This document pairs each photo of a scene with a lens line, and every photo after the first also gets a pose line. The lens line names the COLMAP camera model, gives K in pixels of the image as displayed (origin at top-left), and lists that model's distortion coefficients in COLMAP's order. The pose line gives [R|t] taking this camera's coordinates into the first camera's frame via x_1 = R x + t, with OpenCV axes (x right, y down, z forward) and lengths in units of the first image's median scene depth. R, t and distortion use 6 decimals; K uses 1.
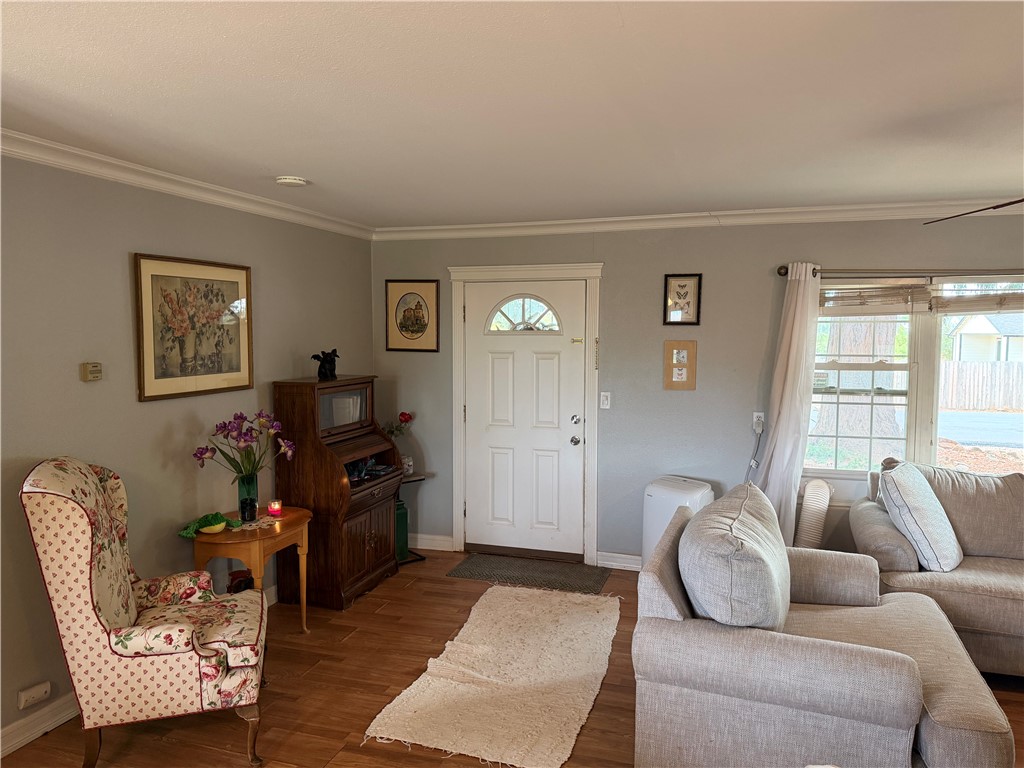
lens RADIAL K [[717.7, 0, 511.5], [0, 717.7, 387.8], [0, 0, 1]] dist [0.005390, -0.006423]
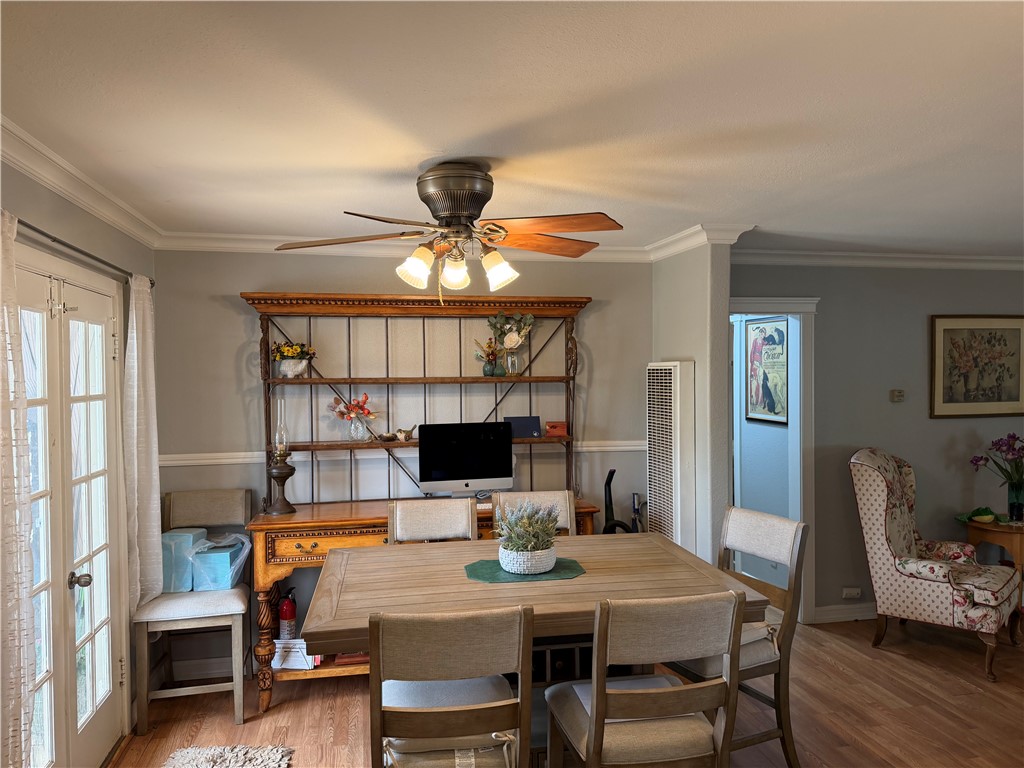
lens RADIAL K [[717.7, 0, 510.3], [0, 717.7, 387.8], [0, 0, 1]] dist [0.005390, -0.006423]
pose [[0.488590, 0.014651, -0.872390, 0.391169], [-0.061633, 0.997941, -0.017758, 0.043866], [0.870334, 0.062445, 0.488487, -0.523106]]
